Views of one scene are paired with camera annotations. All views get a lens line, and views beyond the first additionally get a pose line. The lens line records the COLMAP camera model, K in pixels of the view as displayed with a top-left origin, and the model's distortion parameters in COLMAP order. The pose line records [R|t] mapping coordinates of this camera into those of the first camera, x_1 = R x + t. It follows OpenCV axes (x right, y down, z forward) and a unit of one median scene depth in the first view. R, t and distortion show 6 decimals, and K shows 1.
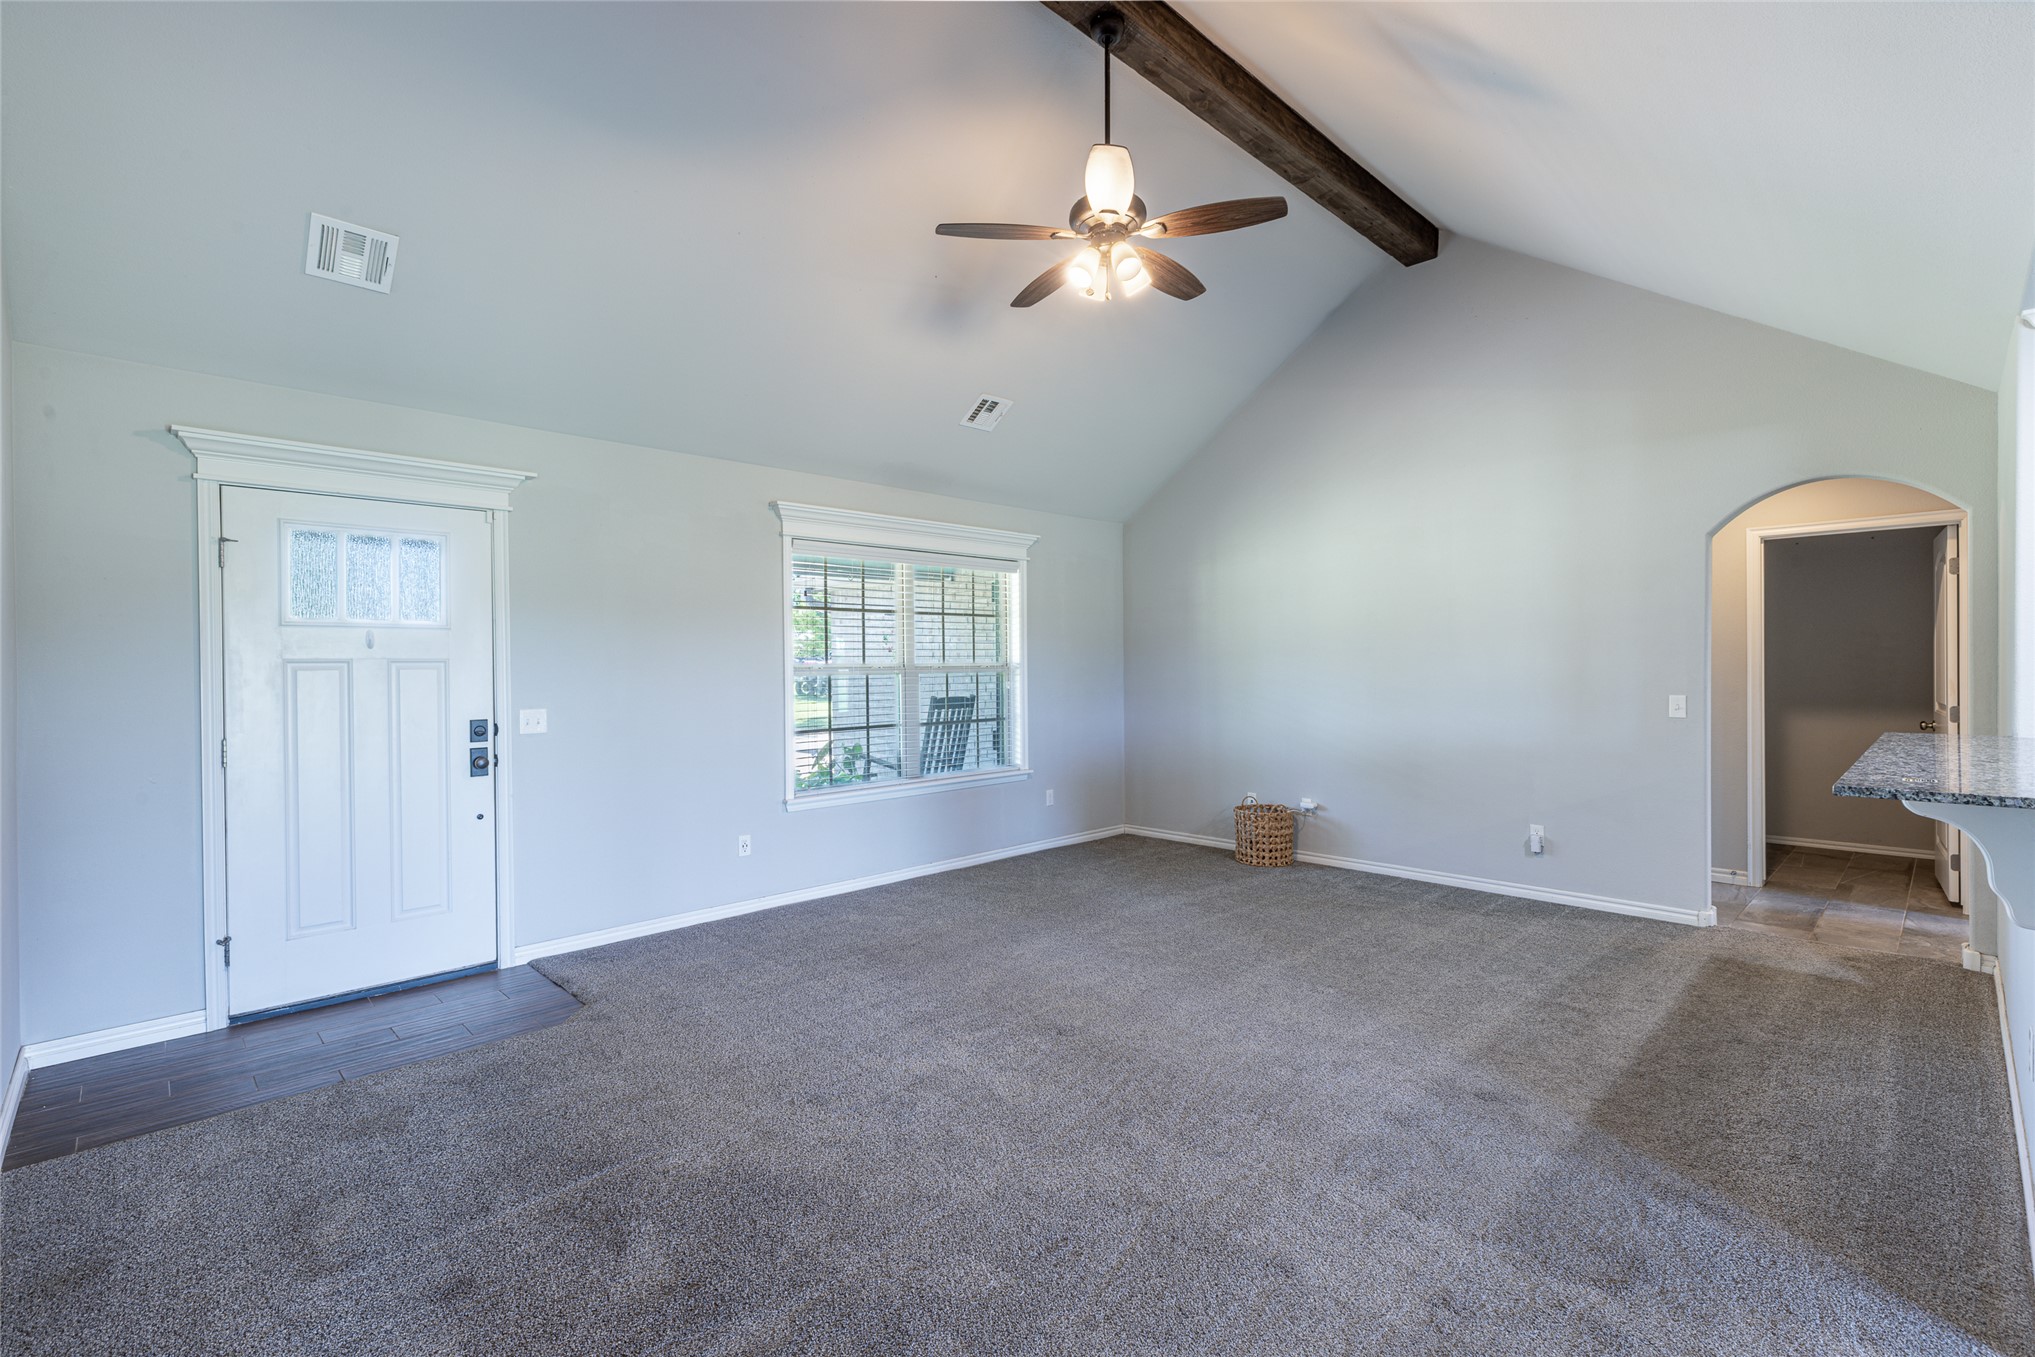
lens RADIAL K [[907.9, 0, 1024.3], [0, 907.9, 669.8], [0, 0, 1]] dist [0.005386, -0.000664]
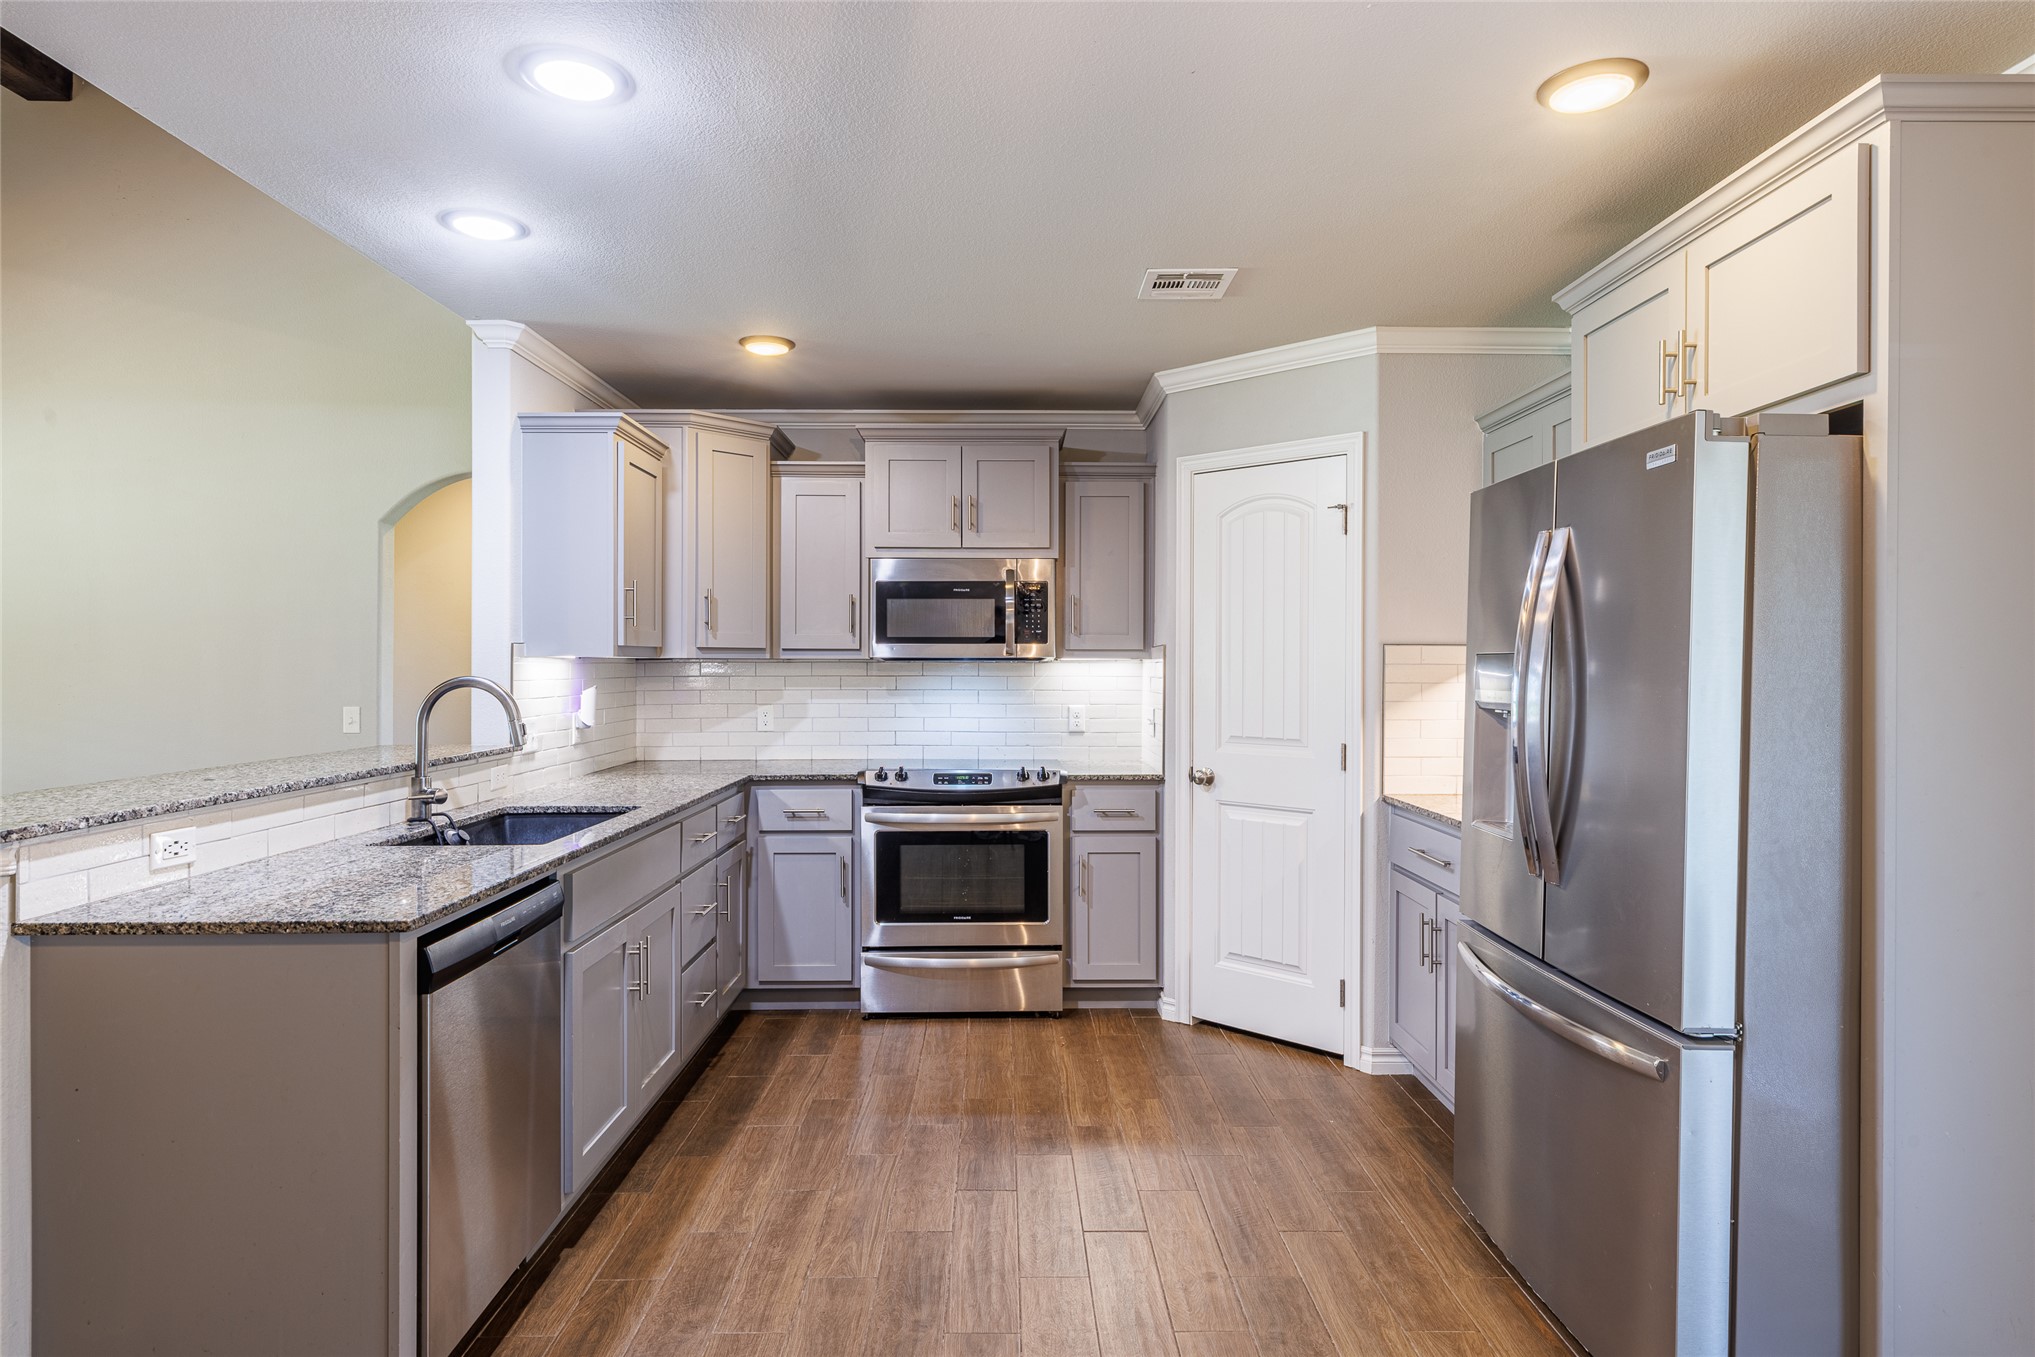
lens RADIAL K [[1124.1, 0, 1015.4], [0, 1124.1, 667.9], [0, 0, 1]] dist [0.005424, -0.000794]
pose [[0.690435, 0.004728, 0.723379, 0.437063], [-0.001536, 0.999986, -0.005070, -0.004650], [-0.723393, 0.002389, 0.690433, -0.206376]]
